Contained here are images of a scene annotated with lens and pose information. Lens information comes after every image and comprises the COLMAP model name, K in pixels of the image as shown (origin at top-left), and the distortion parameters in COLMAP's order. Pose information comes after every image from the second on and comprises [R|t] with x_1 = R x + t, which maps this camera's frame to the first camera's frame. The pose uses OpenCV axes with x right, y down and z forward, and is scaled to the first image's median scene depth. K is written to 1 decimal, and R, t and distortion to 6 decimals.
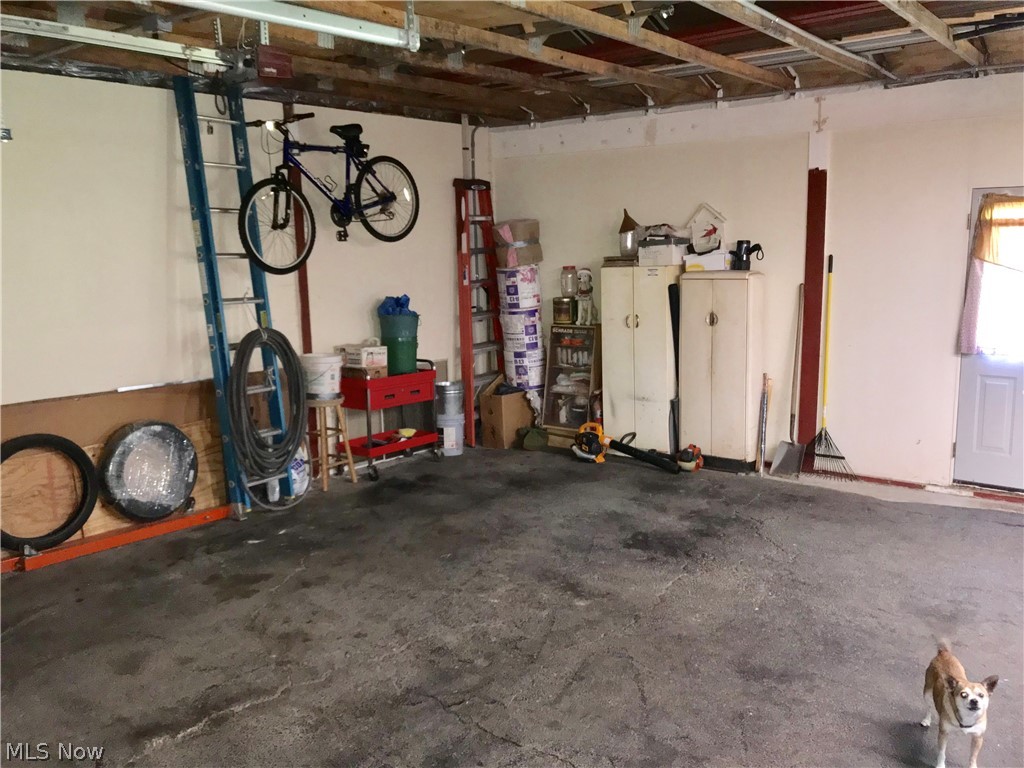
lens RADIAL K [[855.6, 0, 513.5], [0, 855.6, 384.4], [0, 0, 1]] dist [0.026516, -0.046716]
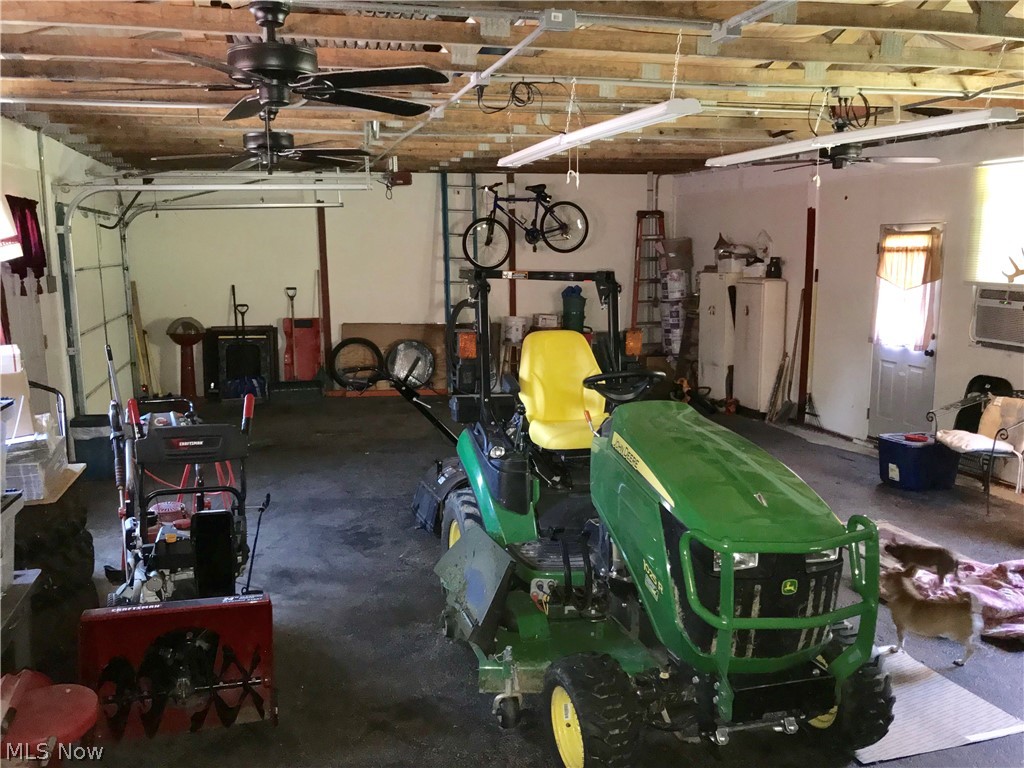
lens RADIAL K [[855.6, 0, 510.7], [0, 855.6, 384.0], [0, 0, 1]] dist [0.026516, -0.046716]
pose [[0.812654, 0.110197, -0.572233, 0.766778], [-0.110915, 0.993256, 0.033759, 0.042785], [0.572094, 0.036035, 0.819396, -0.417038]]
